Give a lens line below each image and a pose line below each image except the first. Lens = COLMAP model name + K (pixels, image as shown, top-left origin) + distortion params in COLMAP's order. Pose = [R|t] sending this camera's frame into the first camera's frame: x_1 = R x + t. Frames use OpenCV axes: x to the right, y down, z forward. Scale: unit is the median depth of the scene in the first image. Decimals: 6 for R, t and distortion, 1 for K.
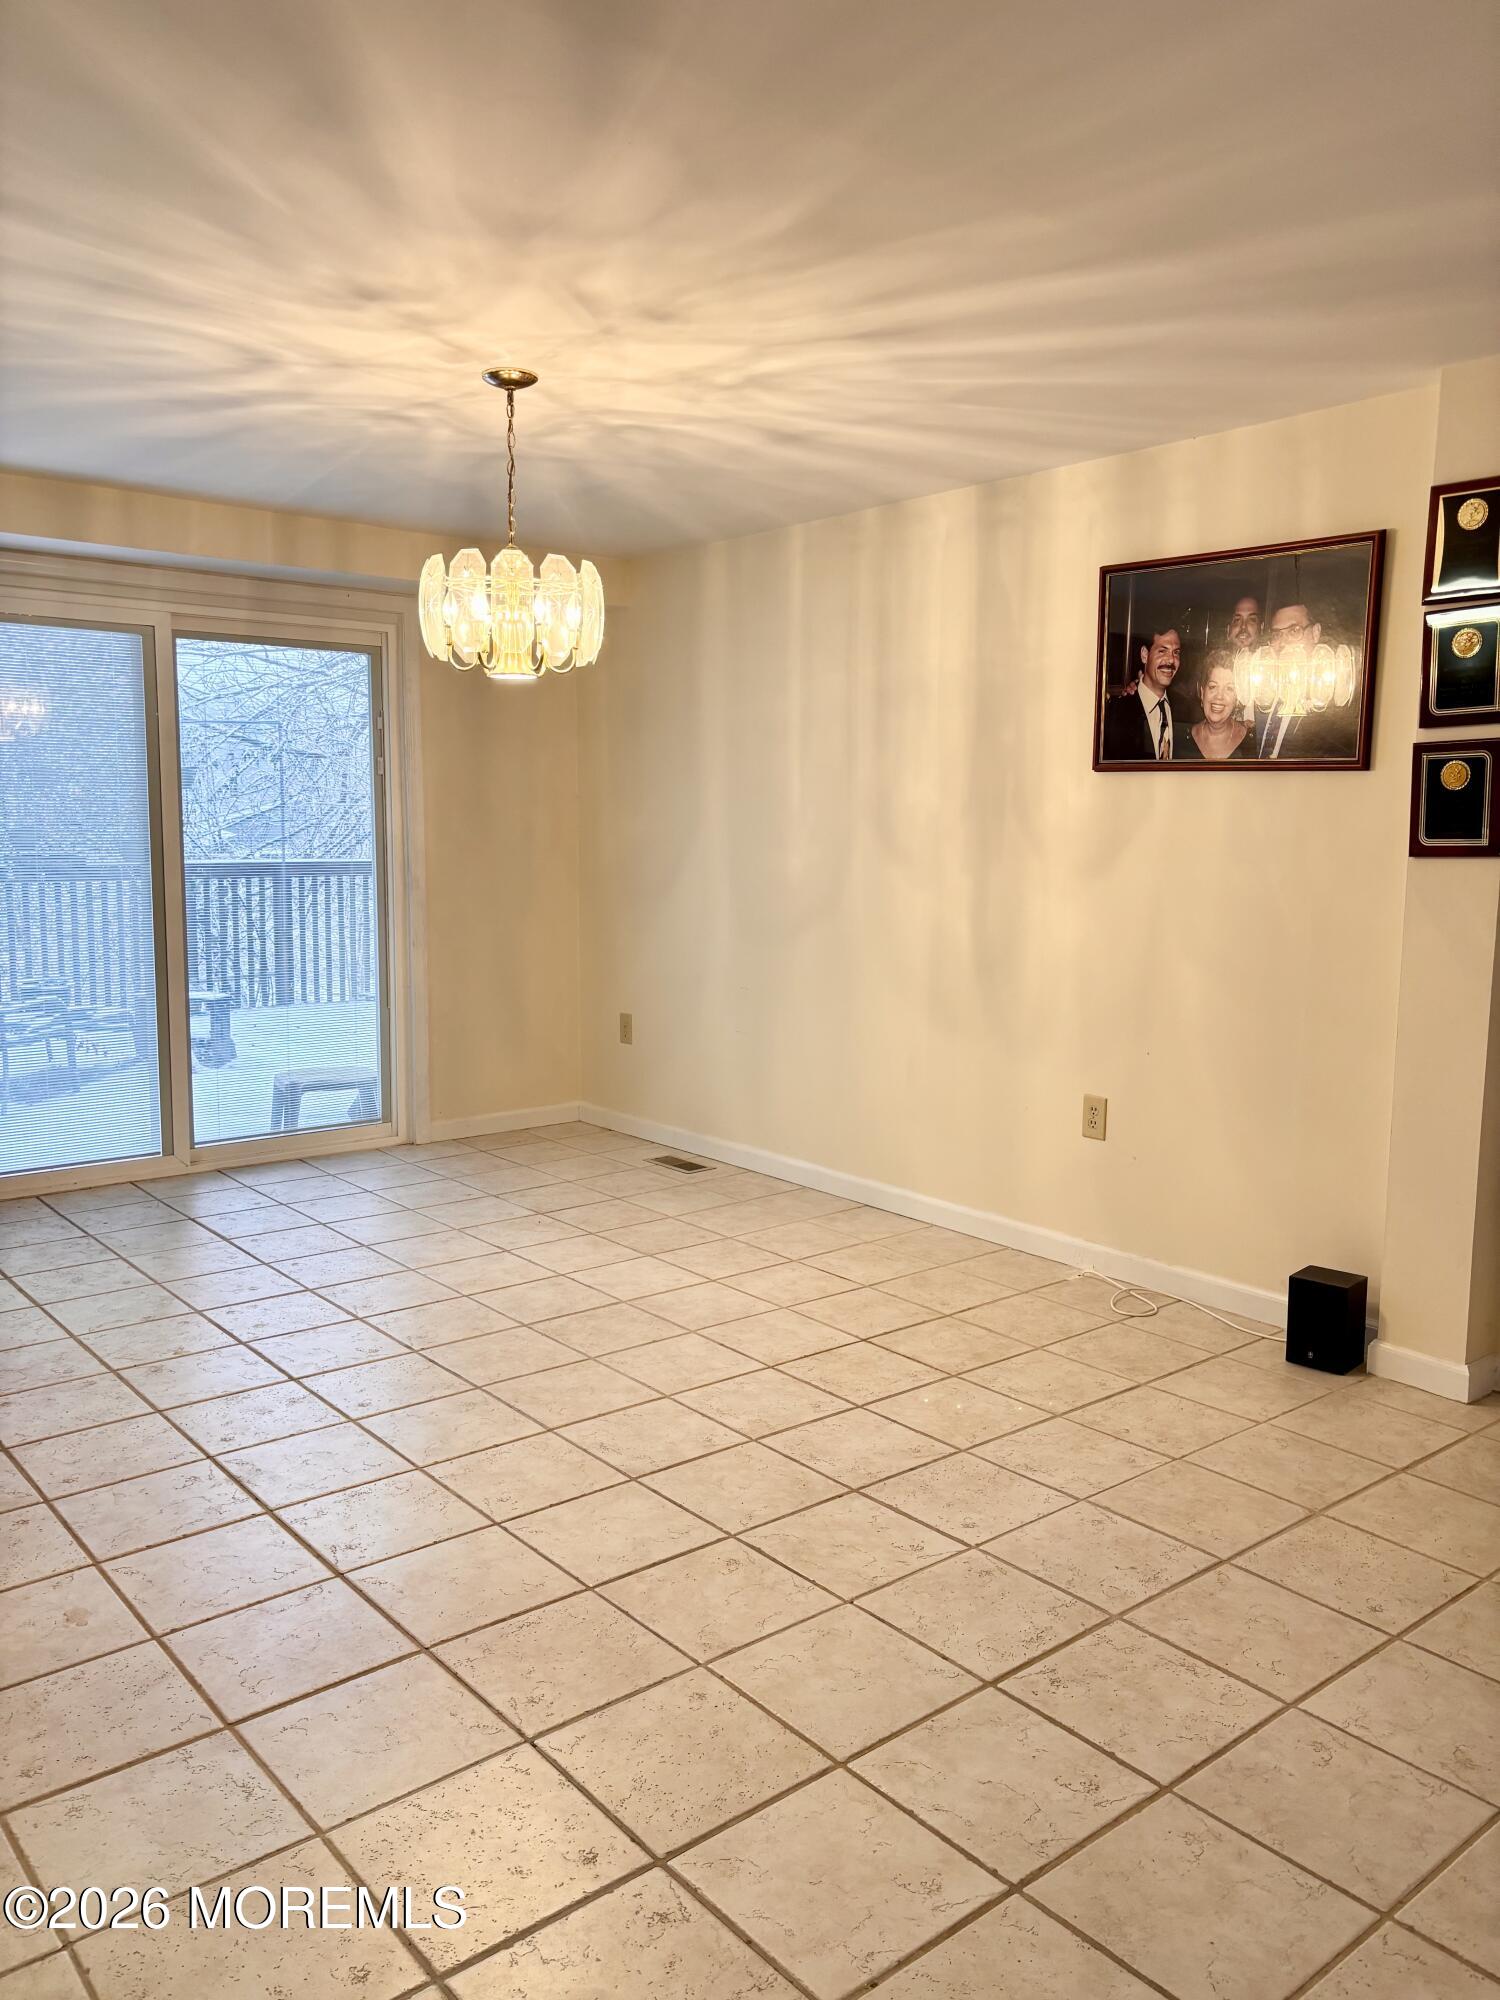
lens RADIAL K [[1518.2, 0, 754.4], [0, 1518.2, 996.2], [0, 0, 1]] dist [0.029905, -0.007122]
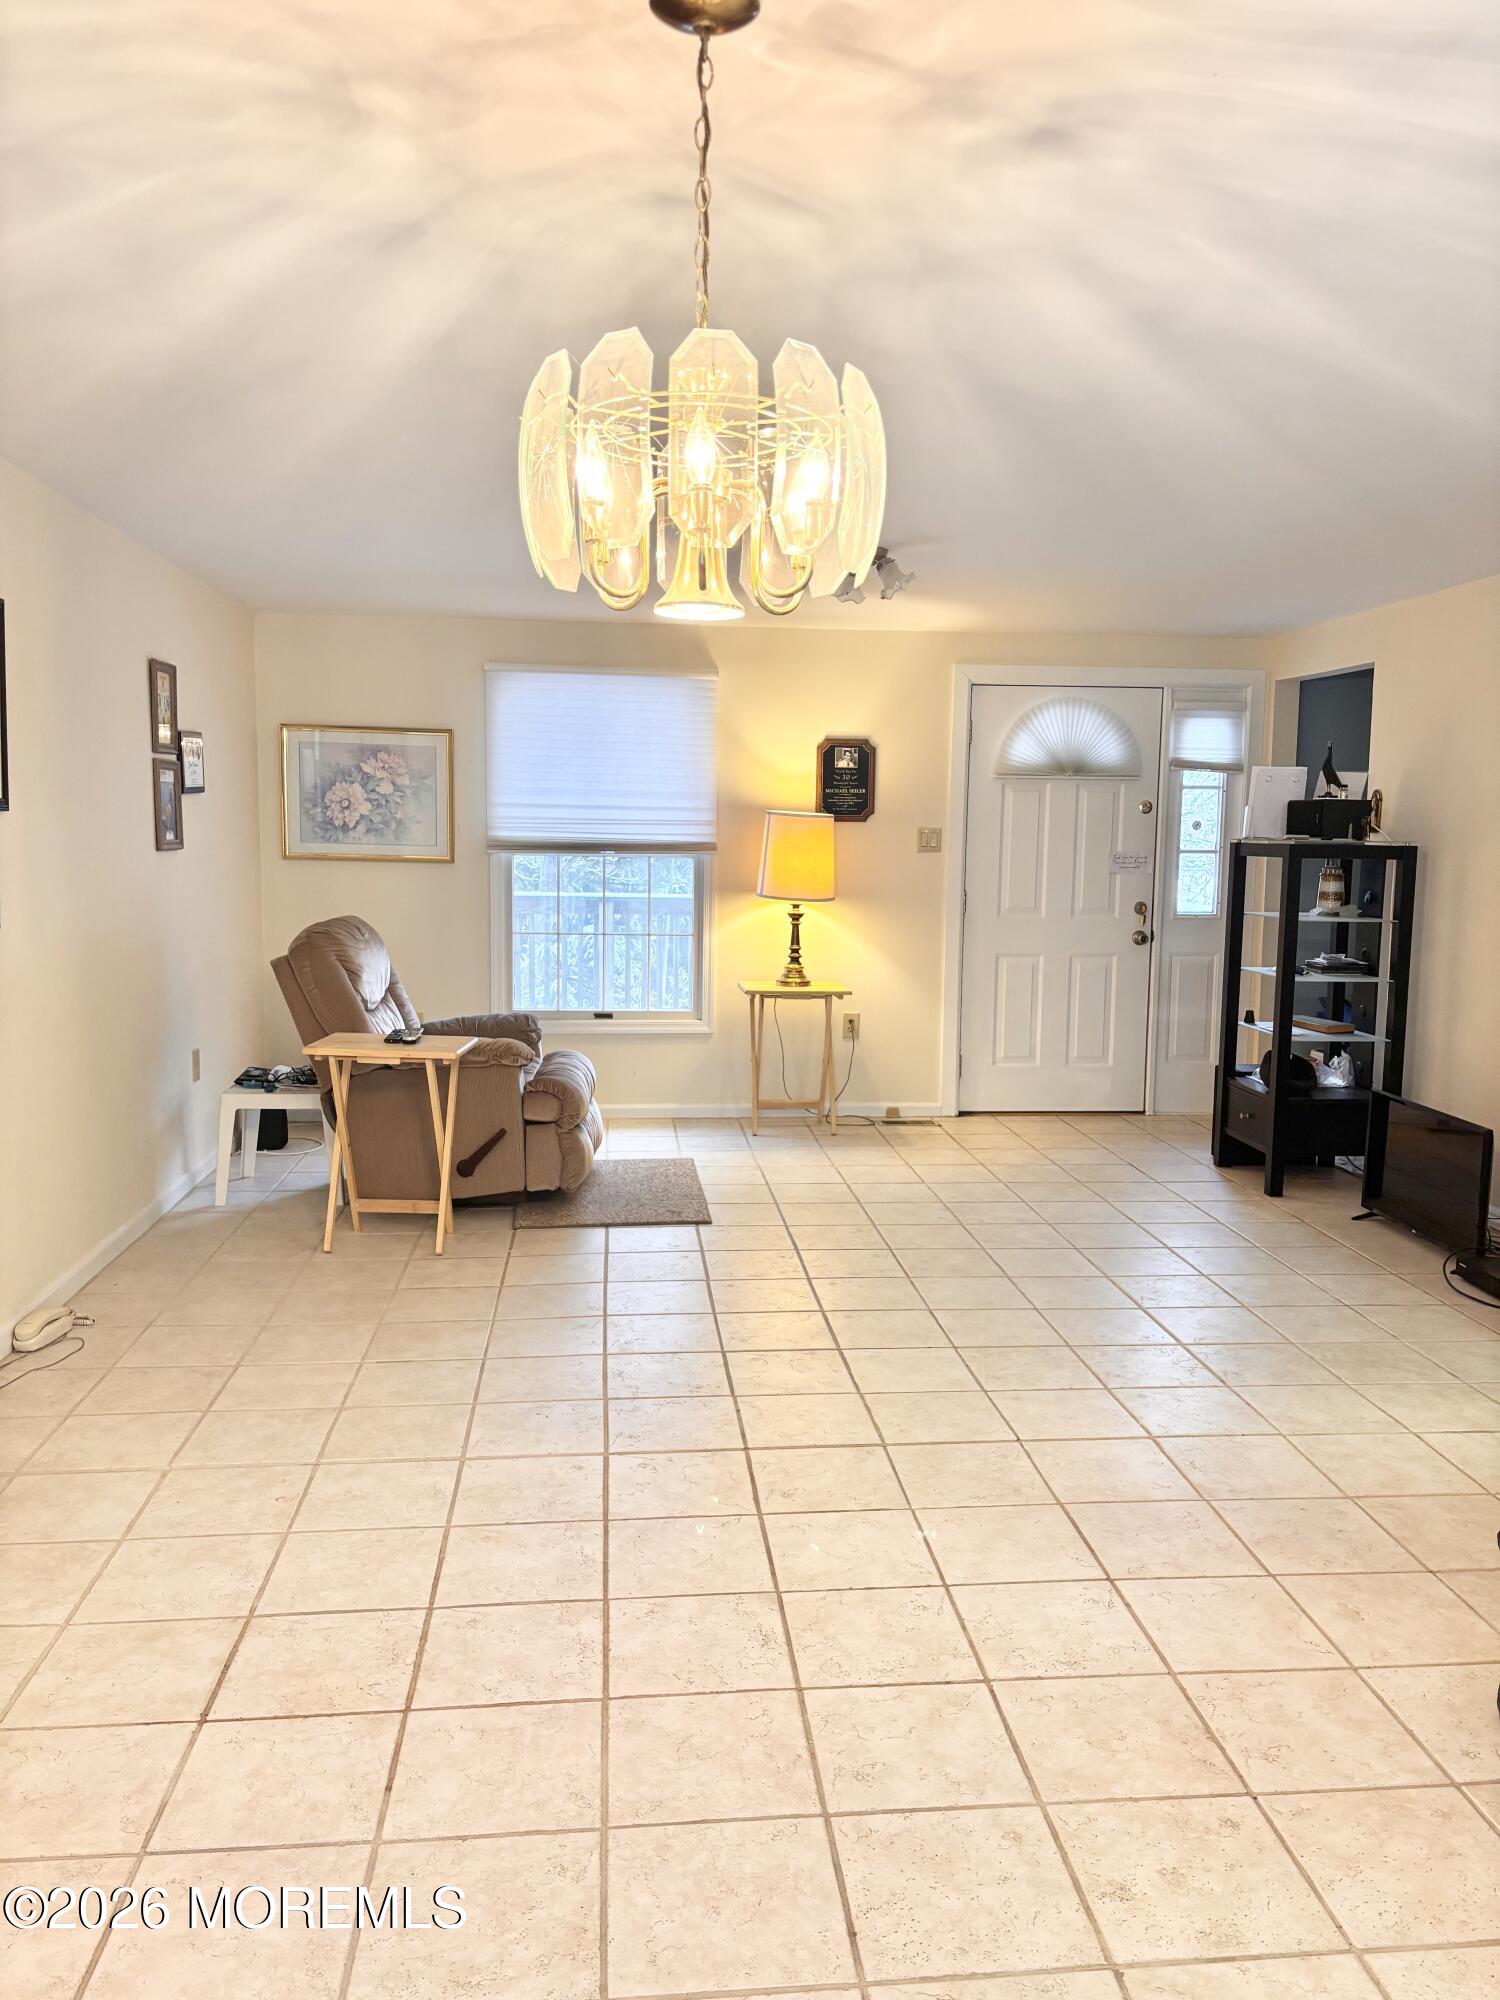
lens RADIAL K [[1518.2, 0, 754.4], [0, 1518.2, 996.2], [0, 0, 1]] dist [0.029905, -0.007122]
pose [[-0.828120, -0.081167, 0.554643, -0.433327], [0.046309, 0.976172, 0.211997, -0.179425], [-0.558634, 0.201244, -0.804630, 1.327398]]
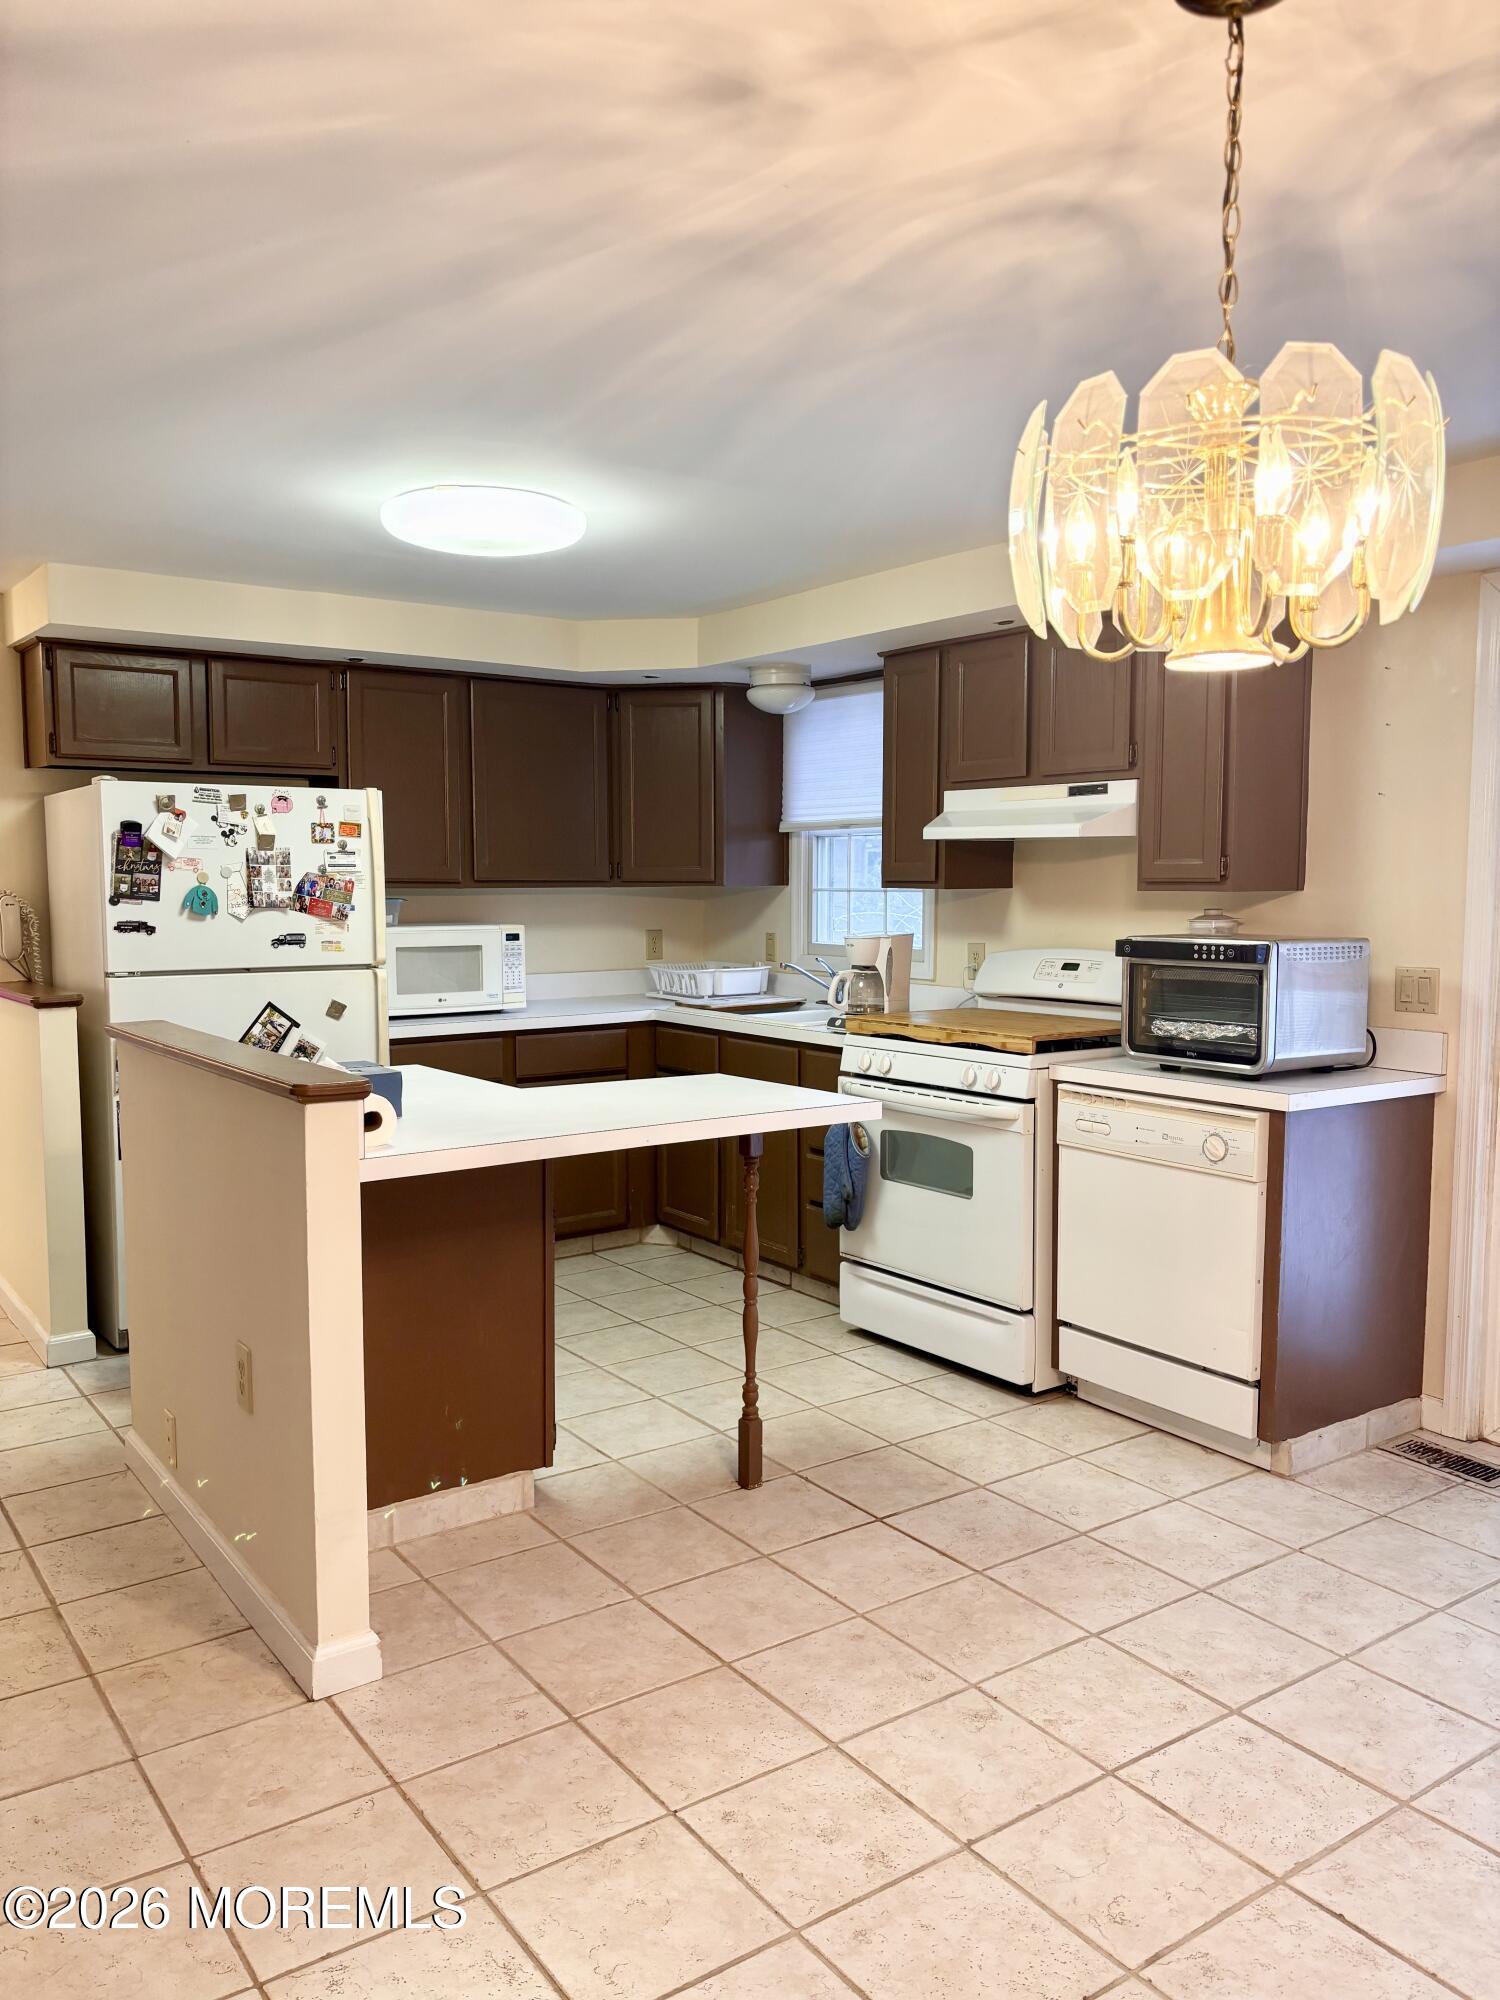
lens RADIAL K [[1518.2, 0, 754.4], [0, 1518.2, 996.2], [0, 0, 1]] dist [0.029905, -0.007122]
pose [[-0.075568, 0.073087, -0.994459, 0.281613], [-0.120659, 0.989312, 0.081877, -0.124796], [0.989814, 0.126178, -0.065942, 0.847470]]
